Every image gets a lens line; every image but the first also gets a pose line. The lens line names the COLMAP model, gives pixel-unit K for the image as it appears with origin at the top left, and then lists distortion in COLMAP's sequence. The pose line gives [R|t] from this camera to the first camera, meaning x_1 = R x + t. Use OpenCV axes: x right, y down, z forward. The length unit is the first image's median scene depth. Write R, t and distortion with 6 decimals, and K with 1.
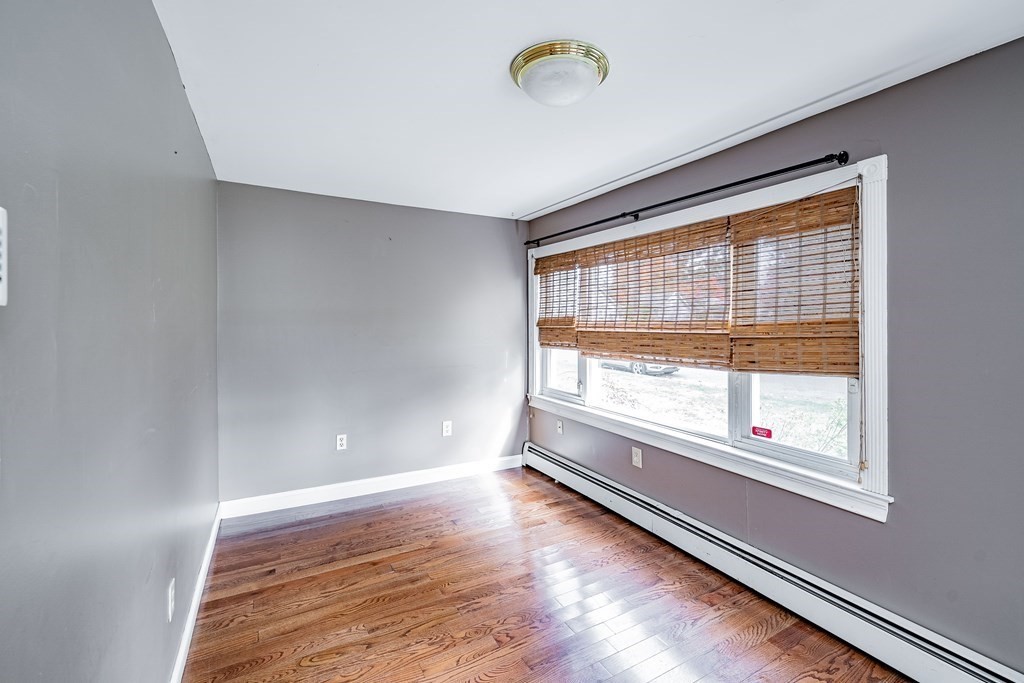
lens RADIAL K [[448.4, 0, 517.3], [0, 448.4, 323.2], [0, 0, 1]] dist [0.000844, -0.000338]
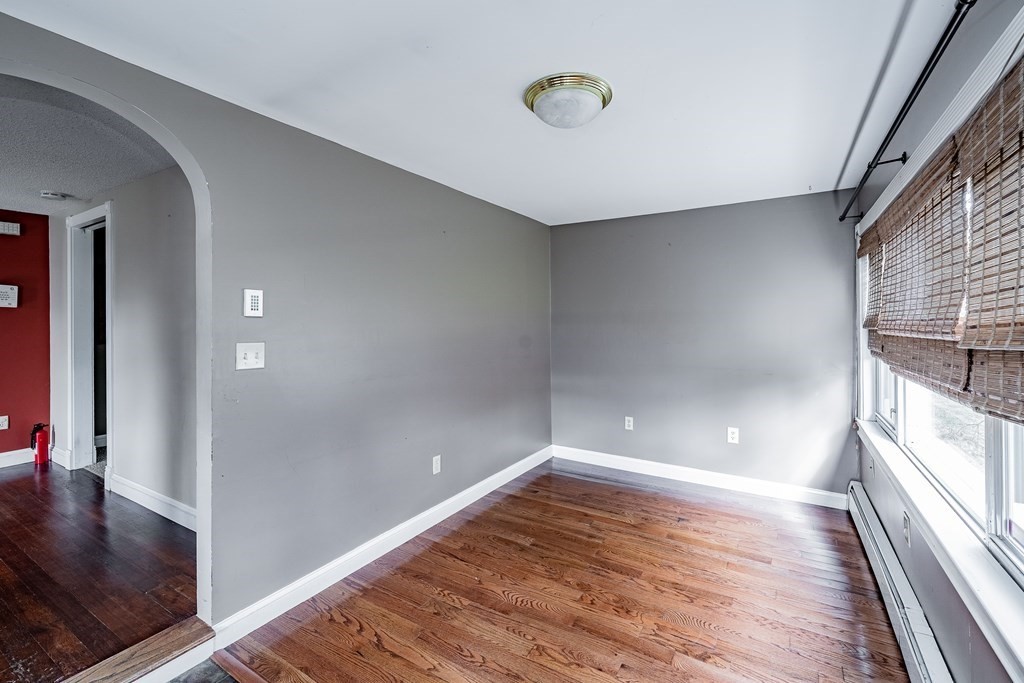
lens RADIAL K [[448.4, 0, 517.3], [0, 448.4, 323.2], [0, 0, 1]] dist [0.000844, -0.000338]
pose [[0.482589, 0.001495, -0.875846, 0.635951], [-0.003474, 0.999994, -0.000207, 0.002504], [0.875840, 0.003143, 0.482591, 0.213084]]
